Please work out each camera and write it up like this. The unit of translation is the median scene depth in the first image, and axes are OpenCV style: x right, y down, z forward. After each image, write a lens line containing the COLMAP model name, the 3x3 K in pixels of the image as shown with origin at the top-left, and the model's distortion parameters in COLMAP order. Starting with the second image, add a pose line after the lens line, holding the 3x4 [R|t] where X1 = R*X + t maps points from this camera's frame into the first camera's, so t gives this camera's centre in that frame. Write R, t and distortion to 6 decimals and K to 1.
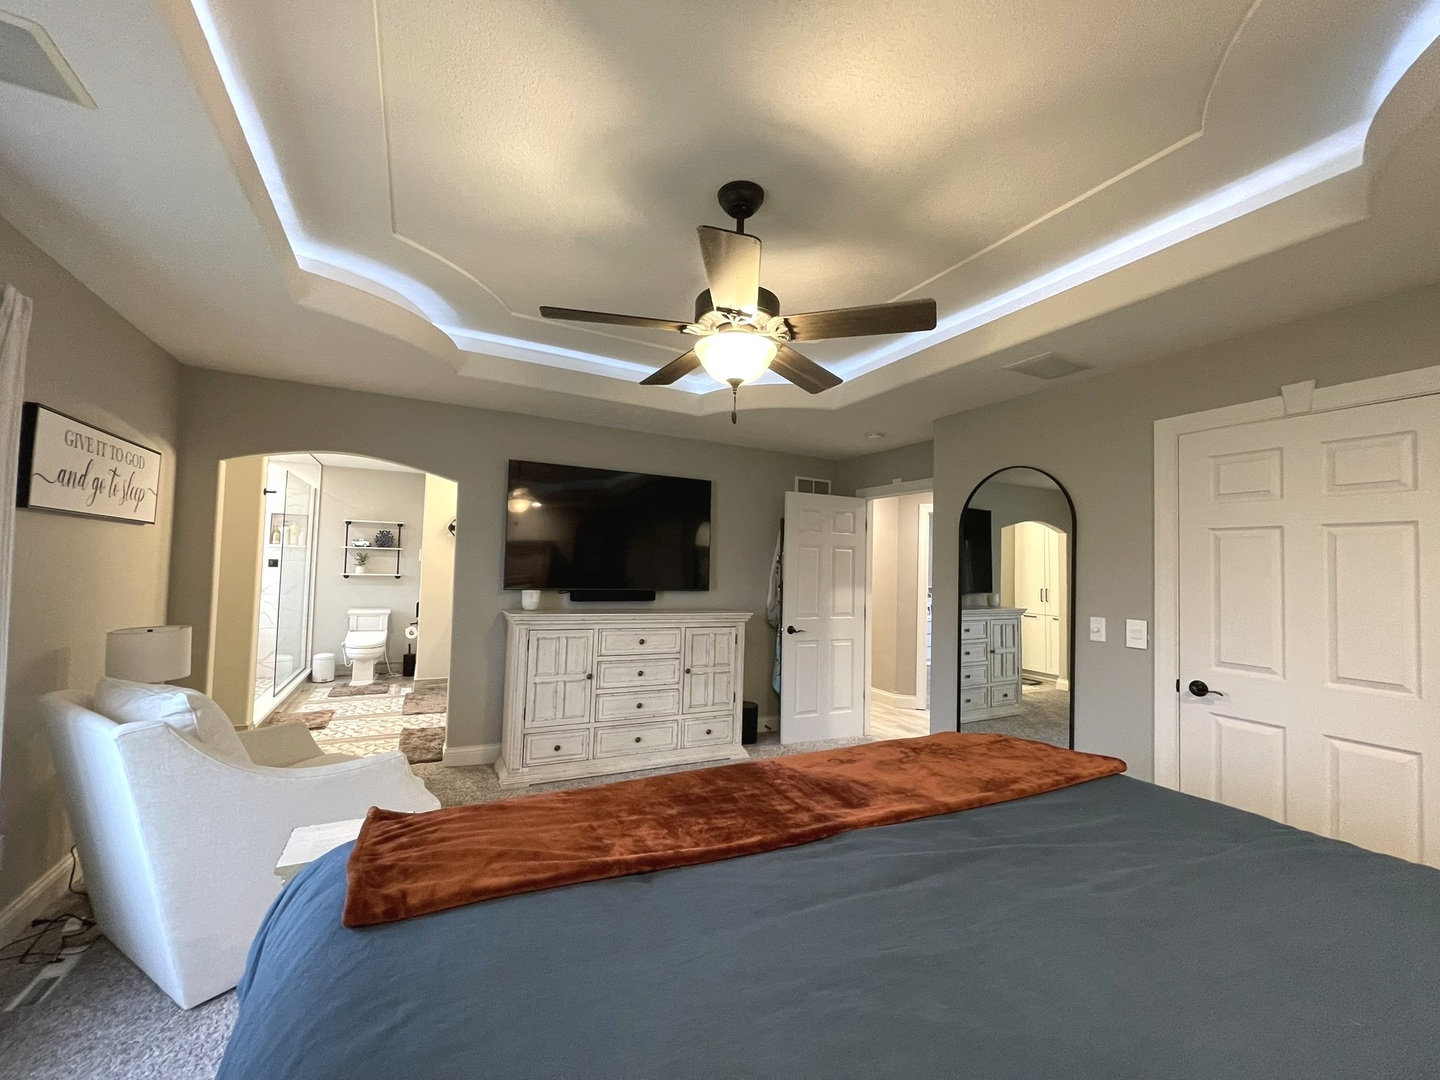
lens RADIAL K [[580.5, 0, 718.2], [0, 580.5, 542.6], [0, 0, 1]] dist [-0.002872, 0.000689]
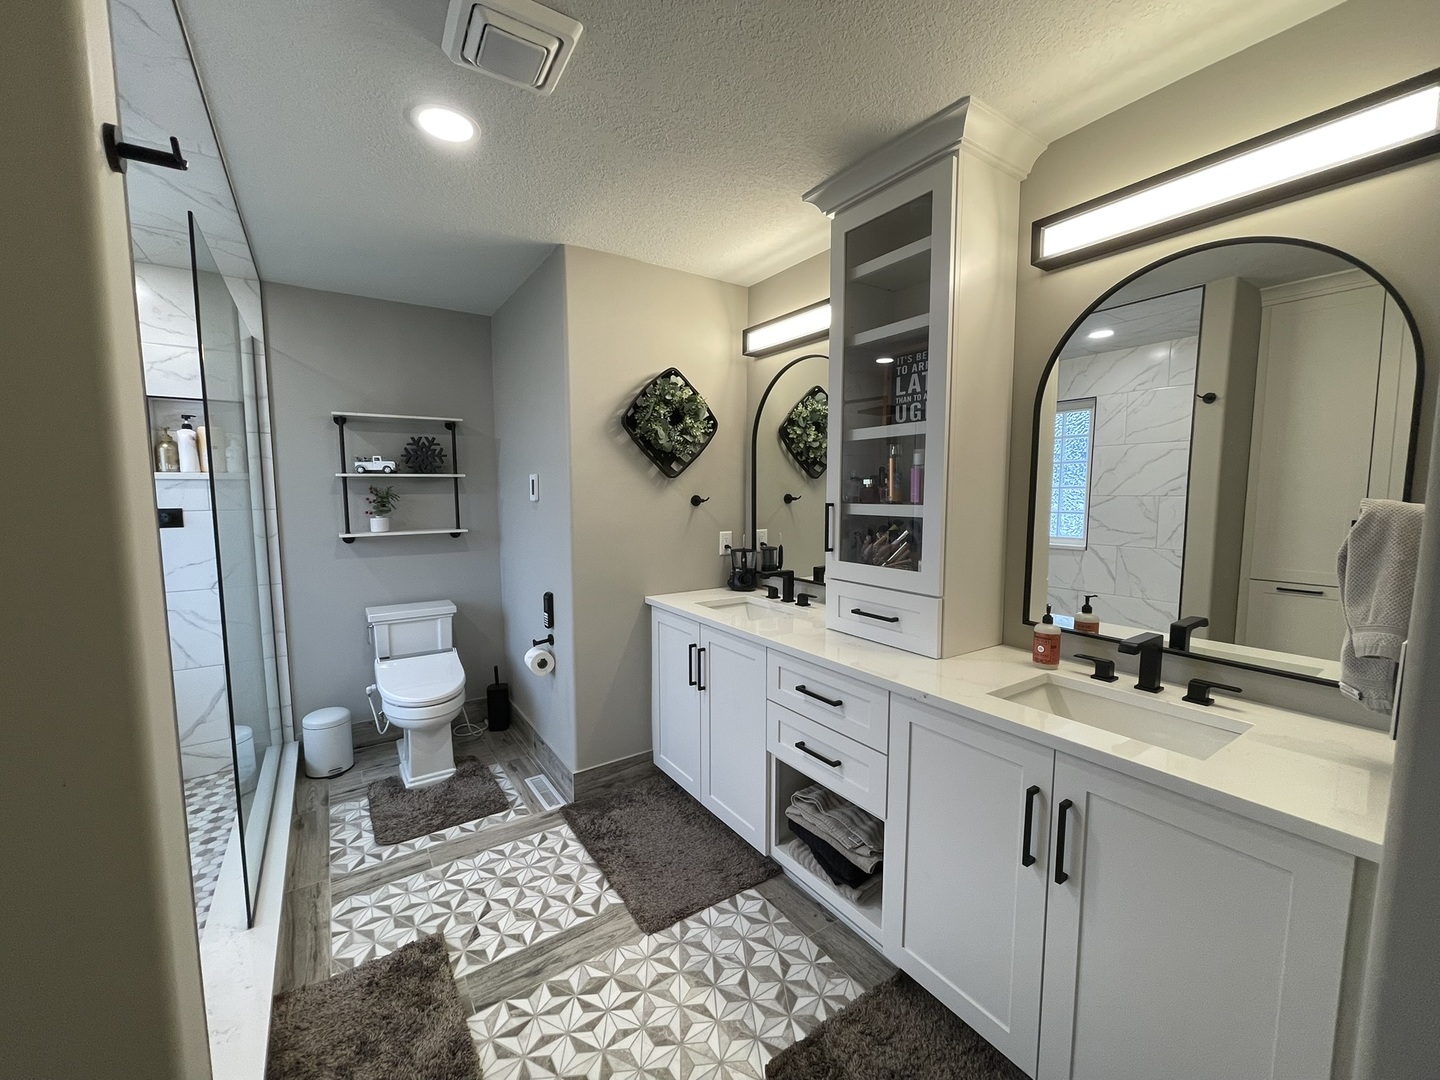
lens RADIAL K [[580.5, 0, 718.2], [0, 580.5, 542.6], [0, 0, 1]] dist [-0.002872, 0.000689]
pose [[0.991703, -0.044841, 0.120473, -0.415287], [0.028208, 0.990255, 0.136377, 0.006550], [-0.125415, -0.131847, 0.983304, 0.522738]]
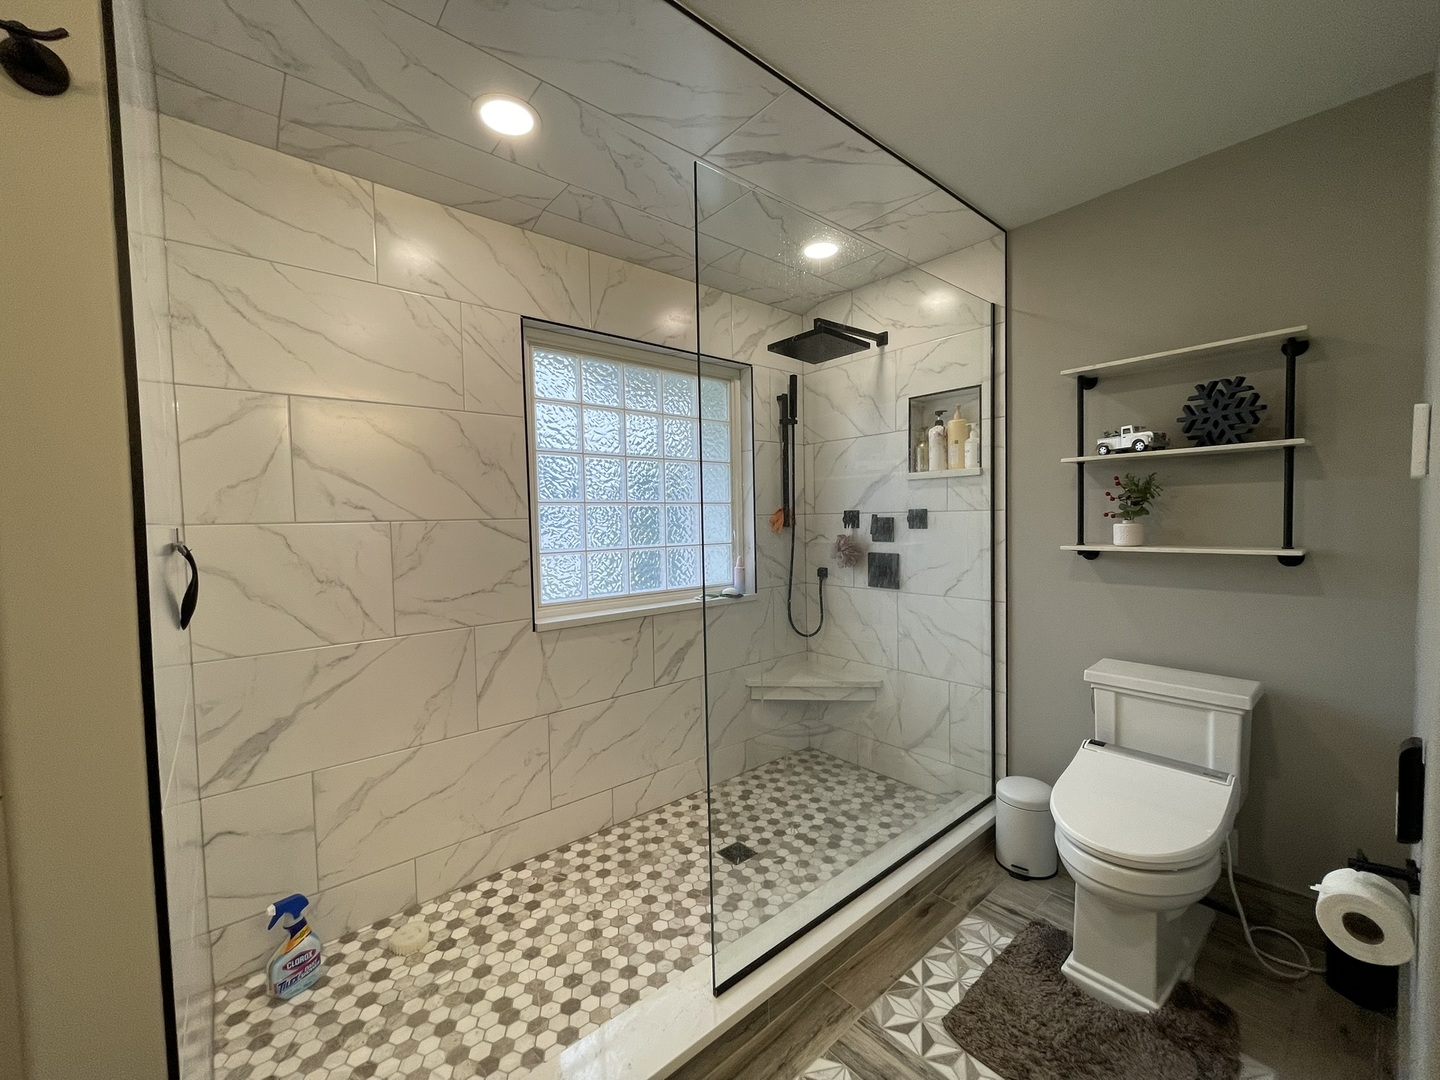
lens RADIAL K [[580.5, 0, 718.2], [0, 580.5, 542.6], [0, 0, 1]] dist [-0.002872, 0.000689]
pose [[0.229114, 0.009046, -0.973358, -0.387955], [0.064166, 0.997642, 0.024375, 0.031918], [0.971282, -0.068041, 0.227993, 0.745956]]
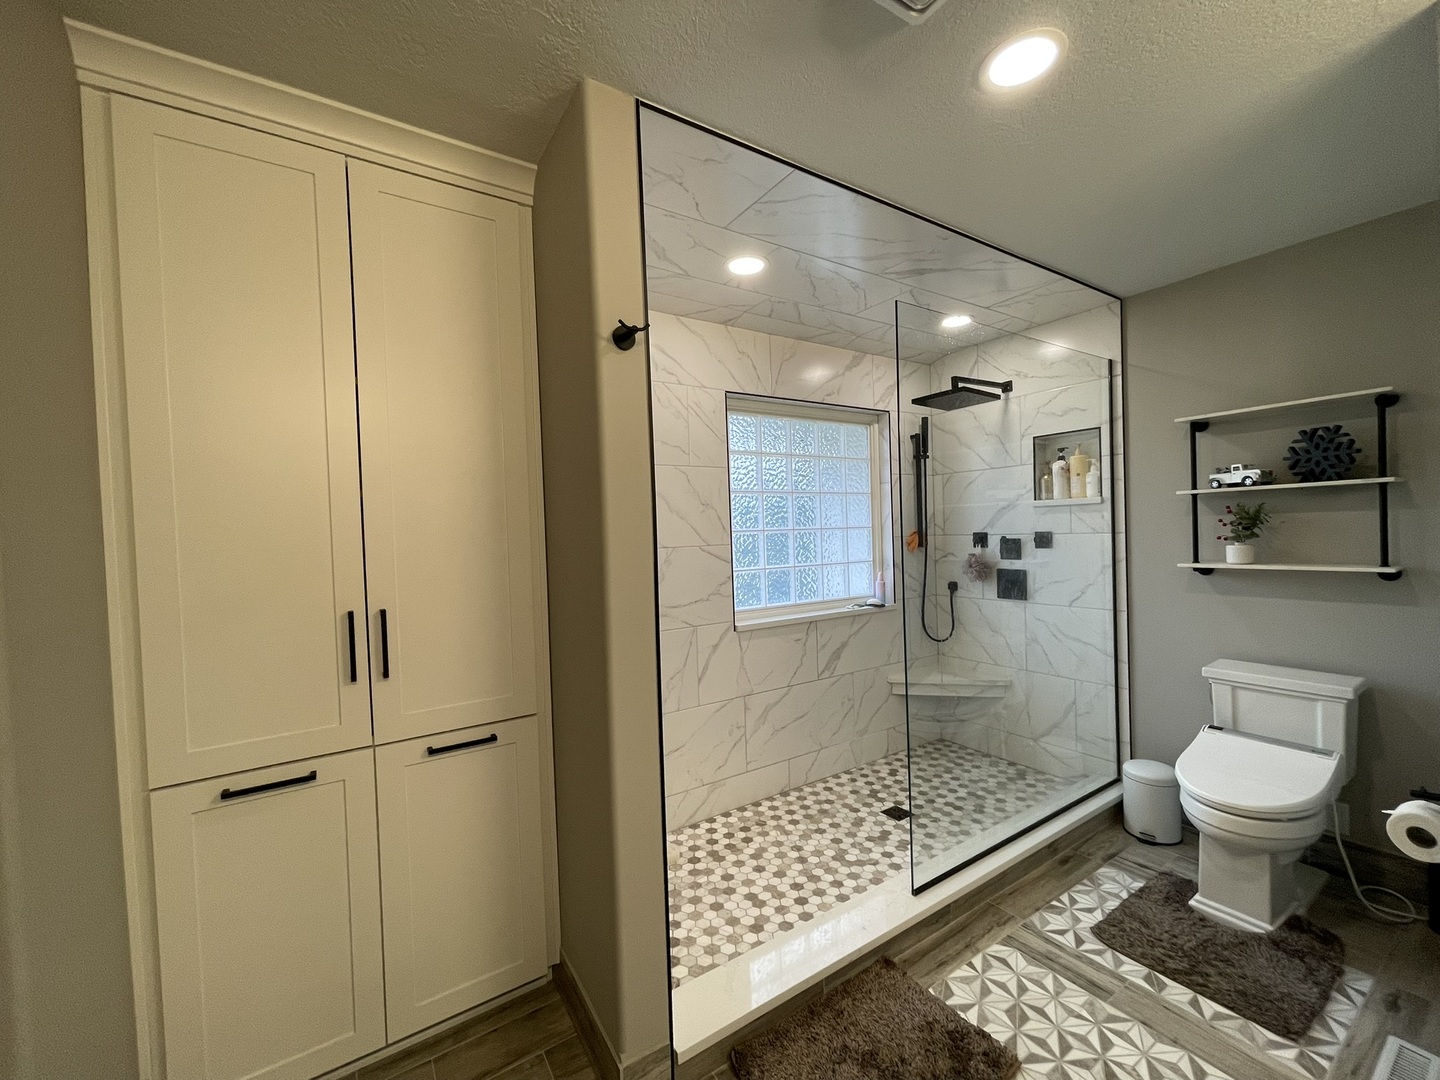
lens RADIAL K [[579.0, 0, 721.2], [0, 579.0, 544.2], [0, 0, 1]] dist [0.000251, 0.000098]
pose [[0.102740, -0.010478, -0.994653, -0.308675], [0.075174, 0.997167, -0.002739, 0.019316], [0.991864, -0.074491, 0.103237, 0.666443]]
